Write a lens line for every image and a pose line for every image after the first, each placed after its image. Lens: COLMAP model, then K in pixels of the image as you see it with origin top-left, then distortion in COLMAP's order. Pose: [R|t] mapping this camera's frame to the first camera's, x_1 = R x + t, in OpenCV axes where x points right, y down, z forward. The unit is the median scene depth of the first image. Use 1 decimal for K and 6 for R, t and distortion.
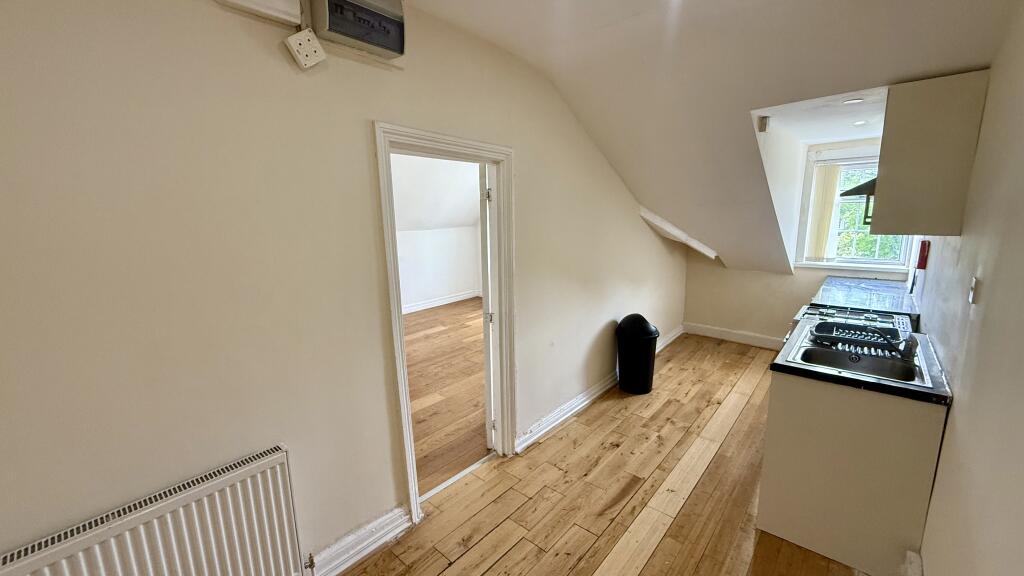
lens RADIAL K [[407.8, 0, 509.4], [0, 407.8, 289.8], [0, 0, 1]] dist [-0.003528, -0.000311]
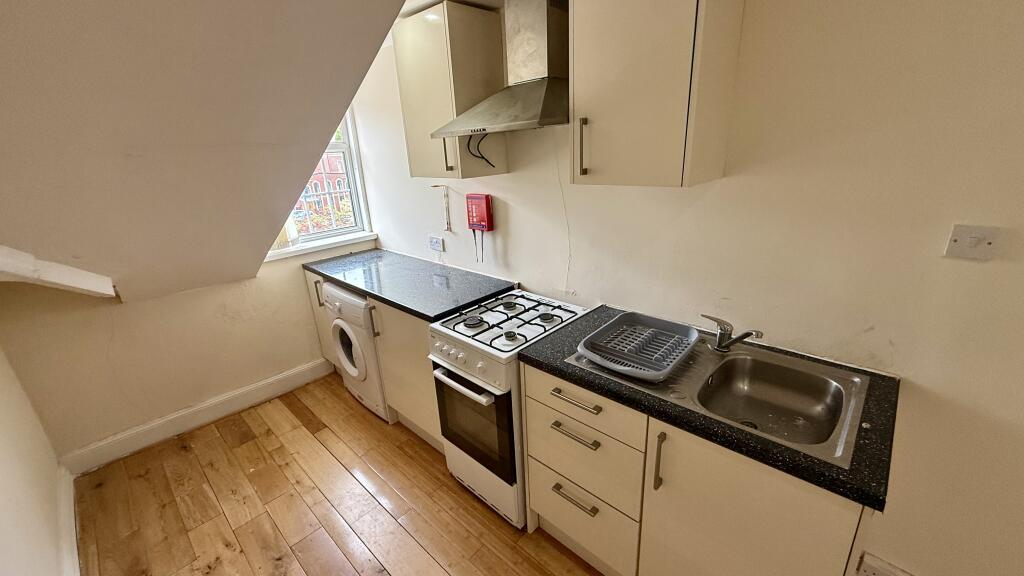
lens RADIAL K [[407.8, 0, 511.1], [0, 407.8, 292.0], [0, 0, 1]] dist [-0.003528, -0.000311]
pose [[0.032638, -0.312888, 0.949229, 0.125917], [0.215831, 0.929533, 0.298975, -0.116323], [-0.975885, 0.195115, 0.097869, 0.574410]]
